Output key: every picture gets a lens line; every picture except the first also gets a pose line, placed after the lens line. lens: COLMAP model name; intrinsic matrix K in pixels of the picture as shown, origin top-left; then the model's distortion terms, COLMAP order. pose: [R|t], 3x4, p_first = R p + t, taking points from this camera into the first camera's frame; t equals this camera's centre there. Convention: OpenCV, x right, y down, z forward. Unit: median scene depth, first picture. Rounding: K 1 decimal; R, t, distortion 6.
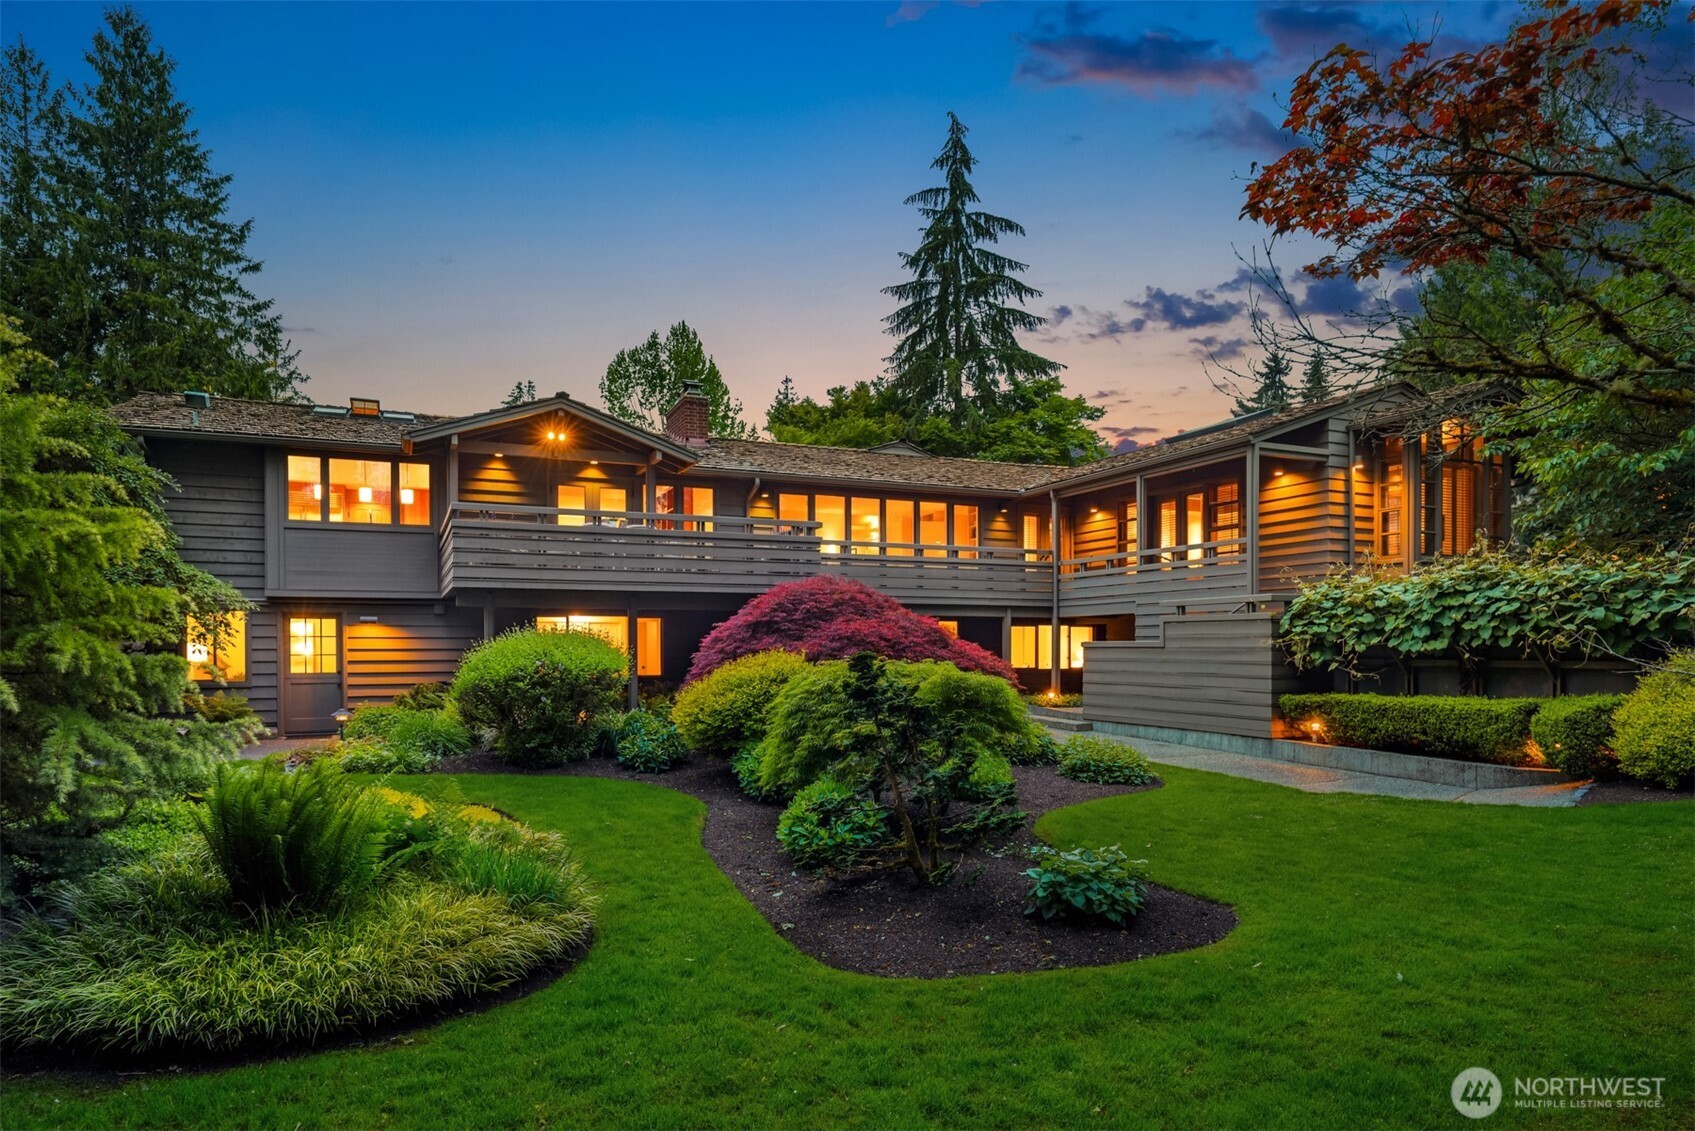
lens RADIAL K [[805.7, 0, 848.6], [0, 805.7, 580.0], [0, 0, 1]] dist [-0.009725, -0.000059]
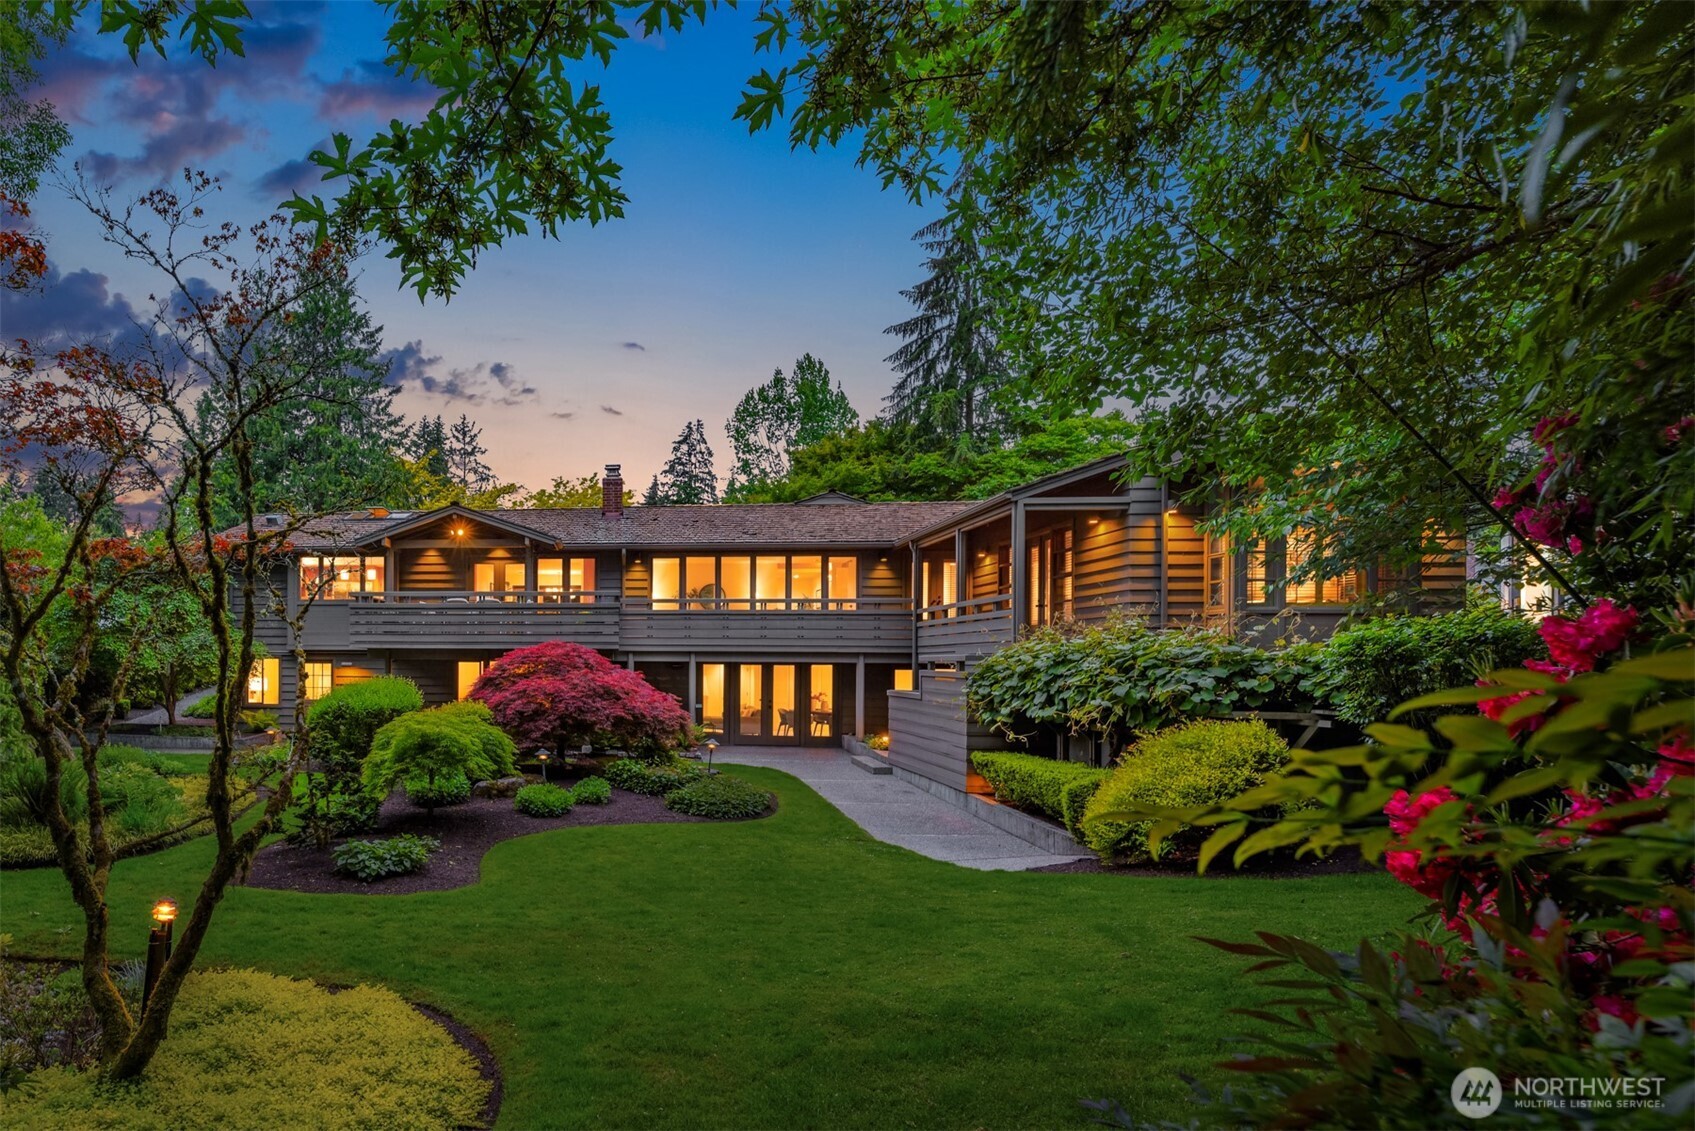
lens RADIAL K [[921.0, 0, 847.0], [0, 921.0, 561.2], [0, 0, 1]] dist [-0.004822, -0.000234]
pose [[0.912321, -0.025558, -0.408678, 0.701446], [0.019384, 0.999627, -0.019242, -0.067657], [0.409018, 0.009633, 0.912476, -0.130991]]
